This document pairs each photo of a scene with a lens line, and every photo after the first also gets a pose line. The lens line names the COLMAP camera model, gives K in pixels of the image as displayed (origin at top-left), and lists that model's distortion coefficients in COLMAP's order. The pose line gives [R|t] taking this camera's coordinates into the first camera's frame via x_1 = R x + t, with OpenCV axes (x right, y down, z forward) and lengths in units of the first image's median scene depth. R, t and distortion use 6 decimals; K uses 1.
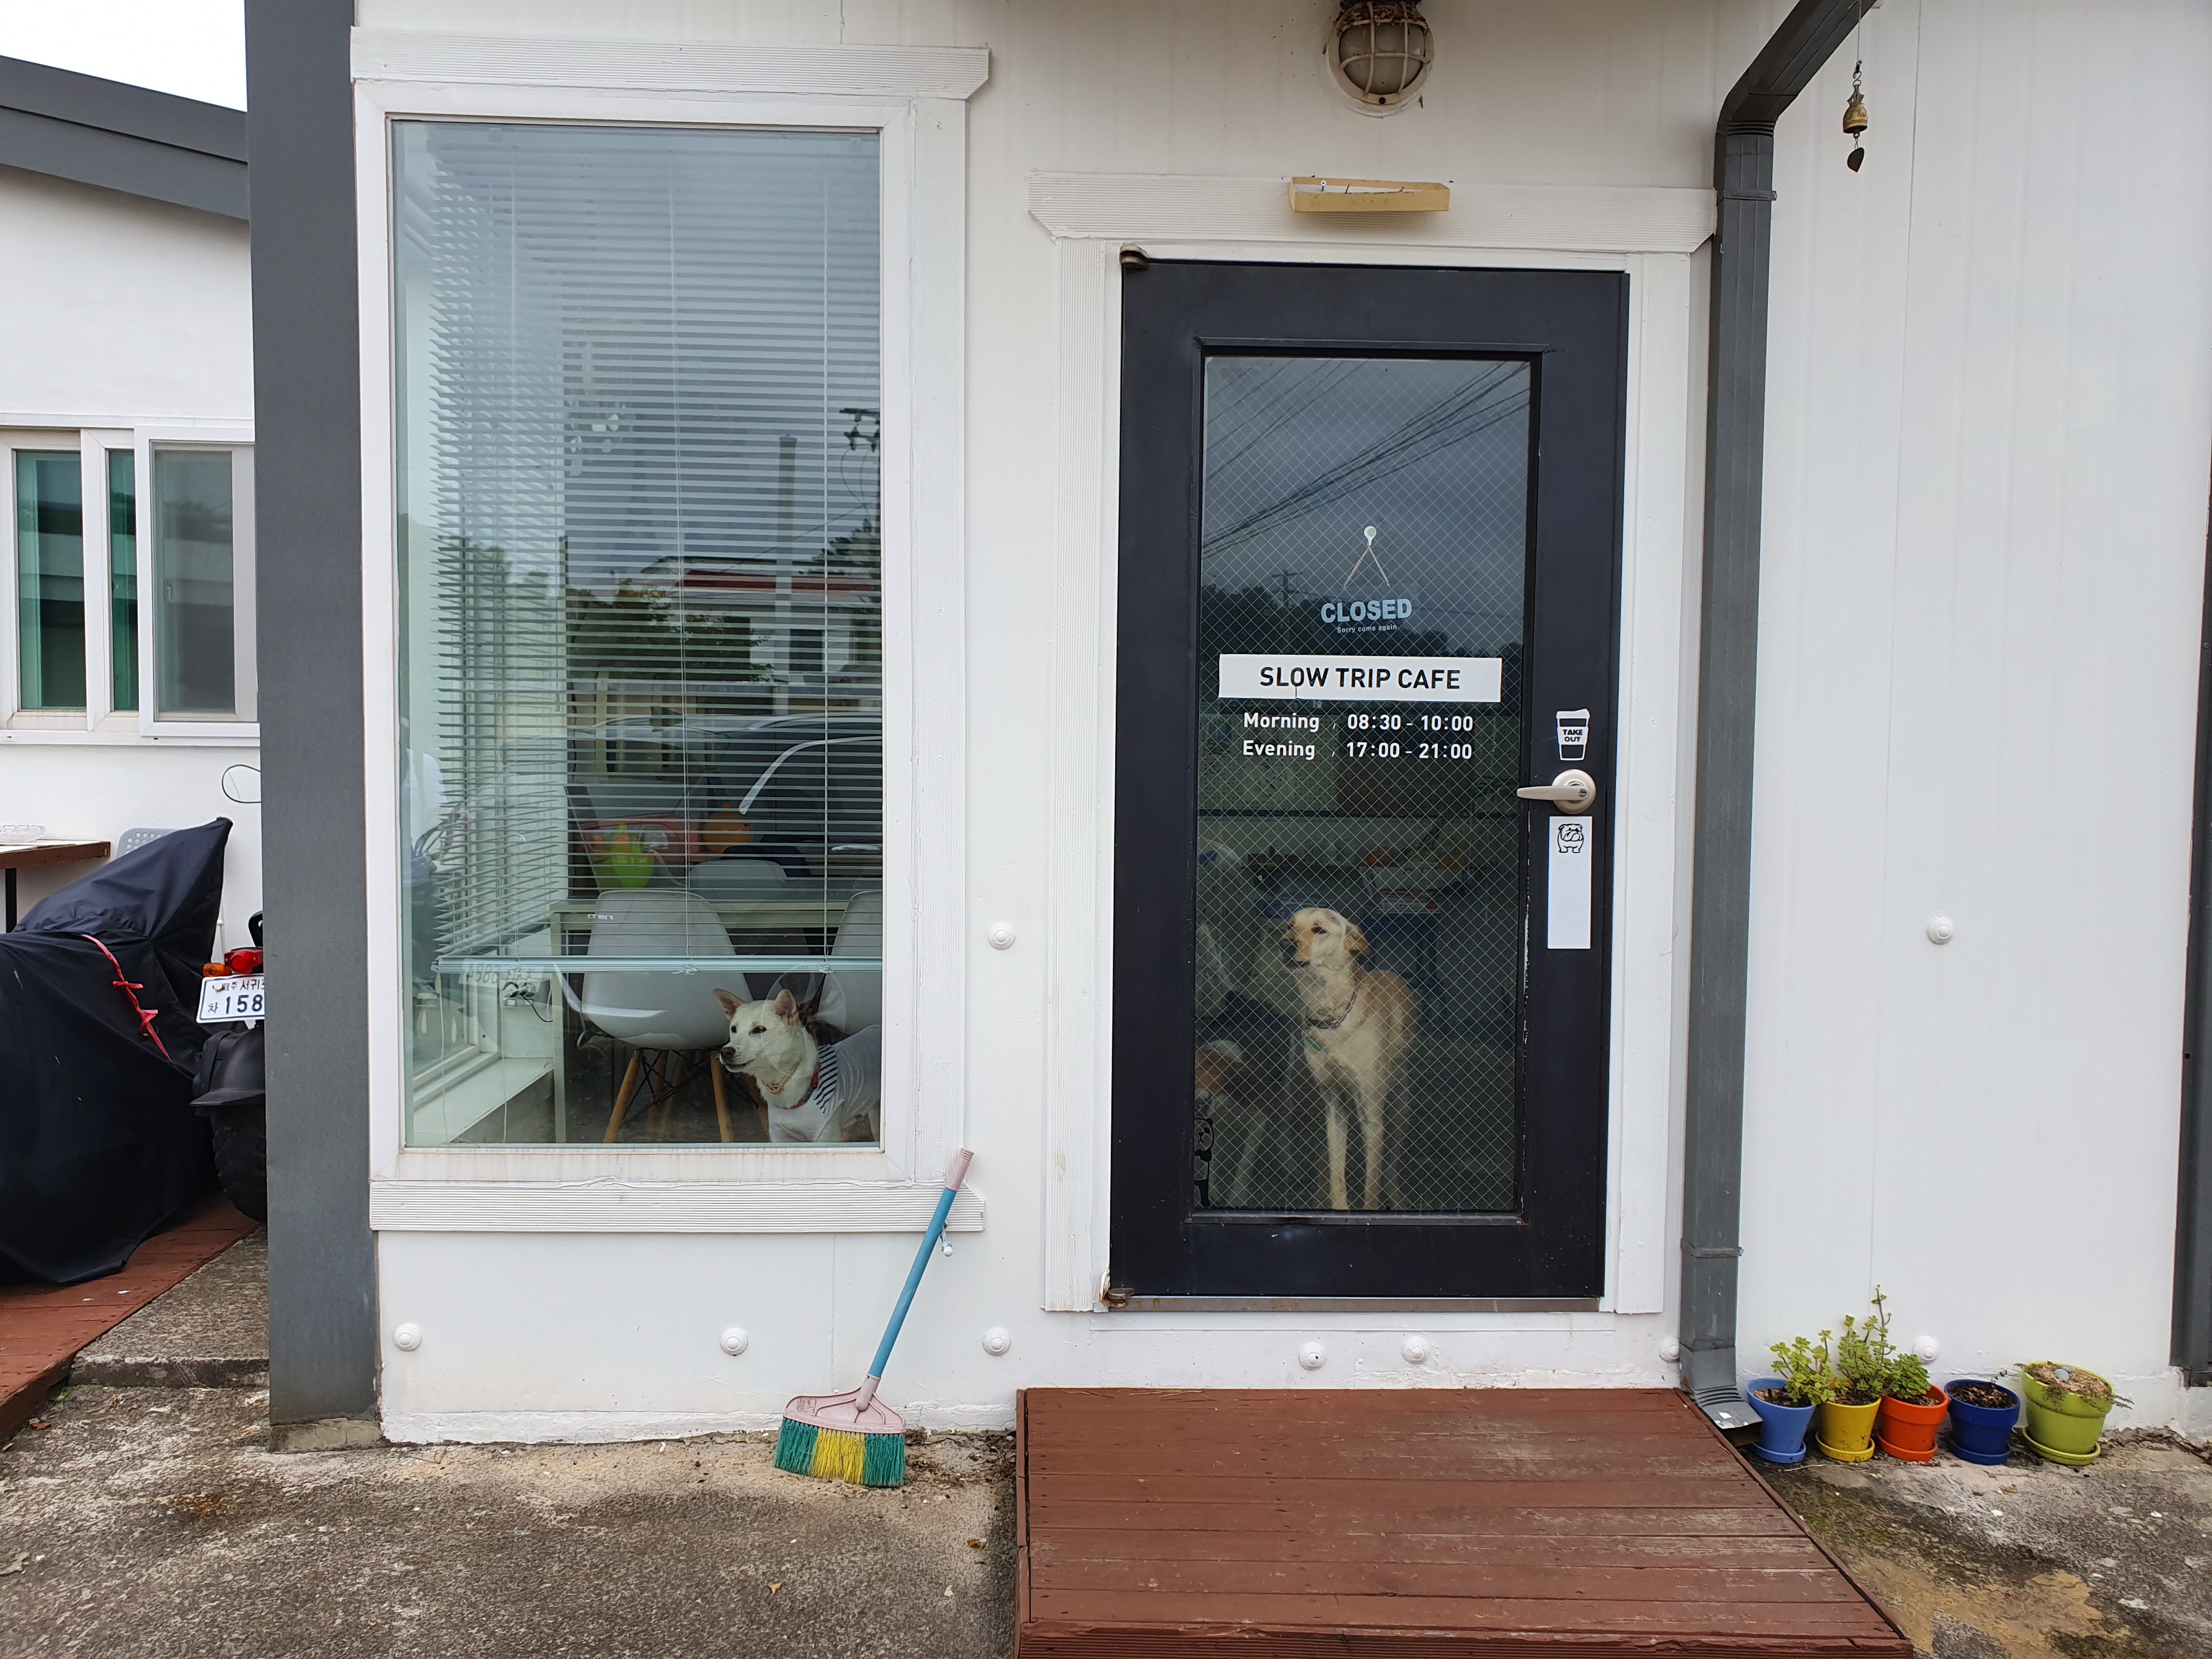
lens RADIAL K [[1670.2, 0, 1102.4], [0, 1670.2, 818.1], [0, 0, 1]] dist [0.078360, -0.117201]
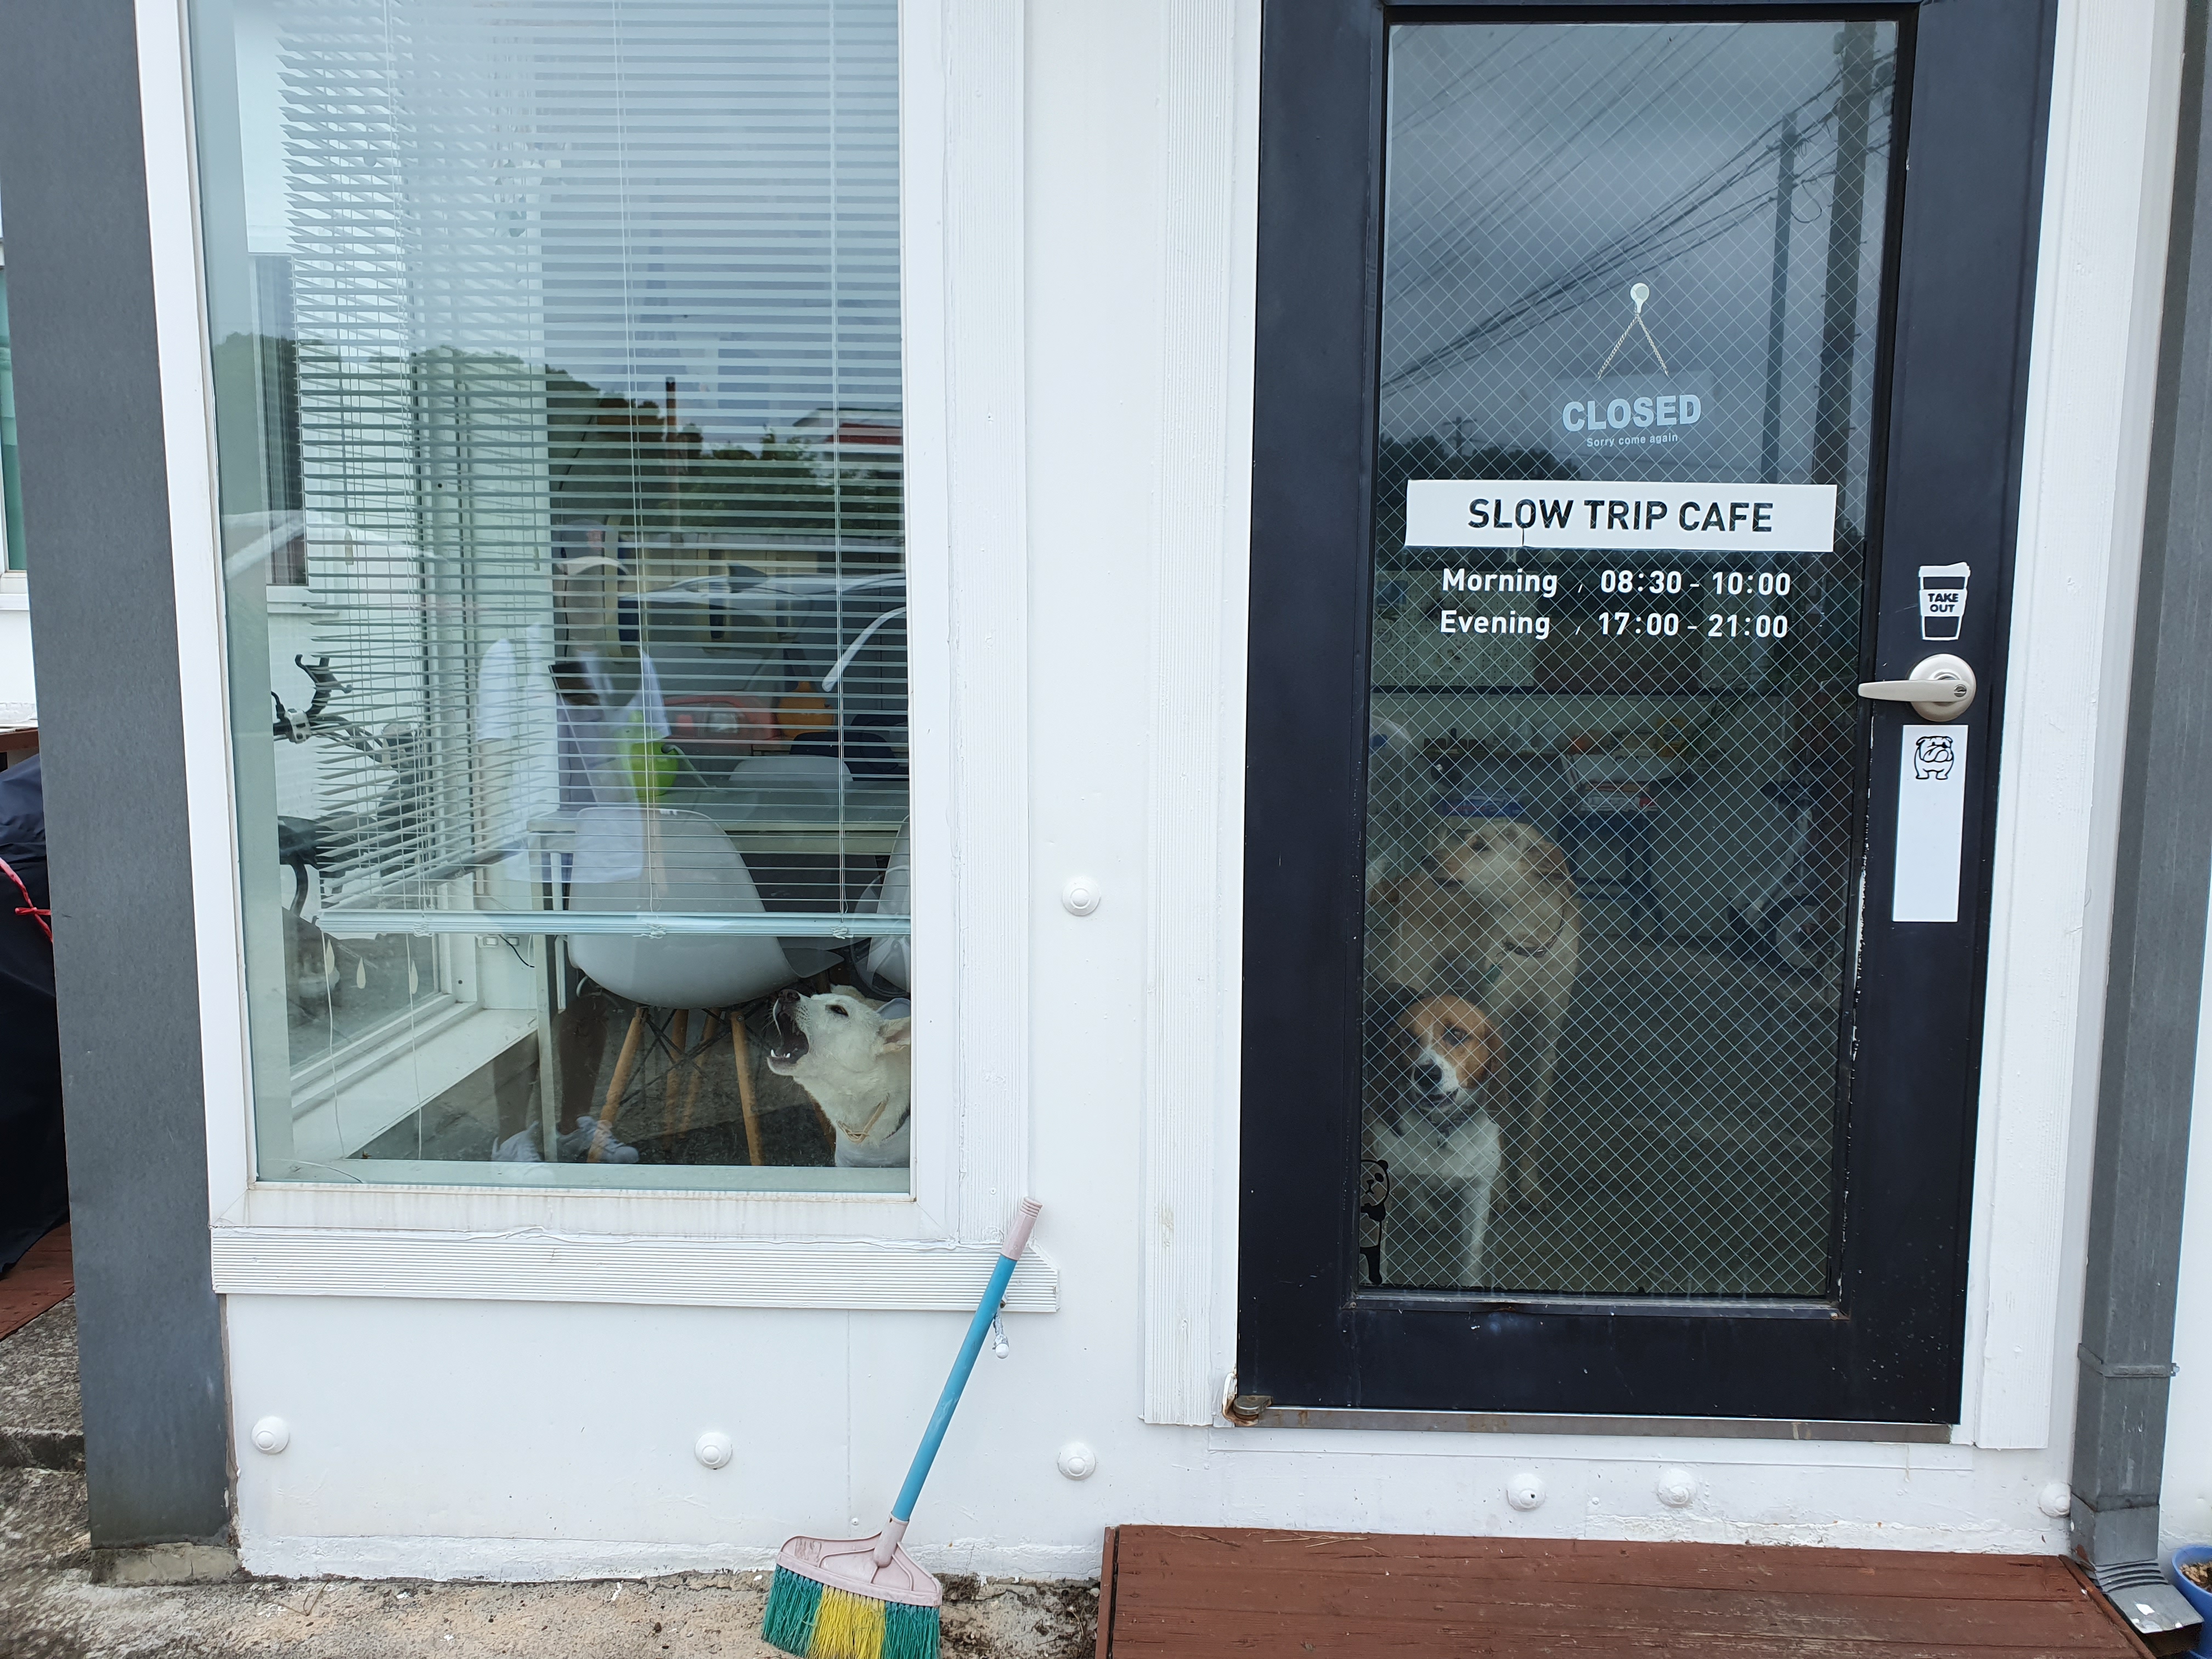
lens RADIAL K [[1672.3, 0, 1131.7], [0, 1672.3, 780.6], [0, 0, 1]] dist [-0.032703, 0.055737]
pose [[0.997062, 0.006220, -0.076347, 0.012362], [-0.001221, 0.997862, 0.065350, -0.022040], [0.076590, -0.065065, 0.994937, 0.324643]]
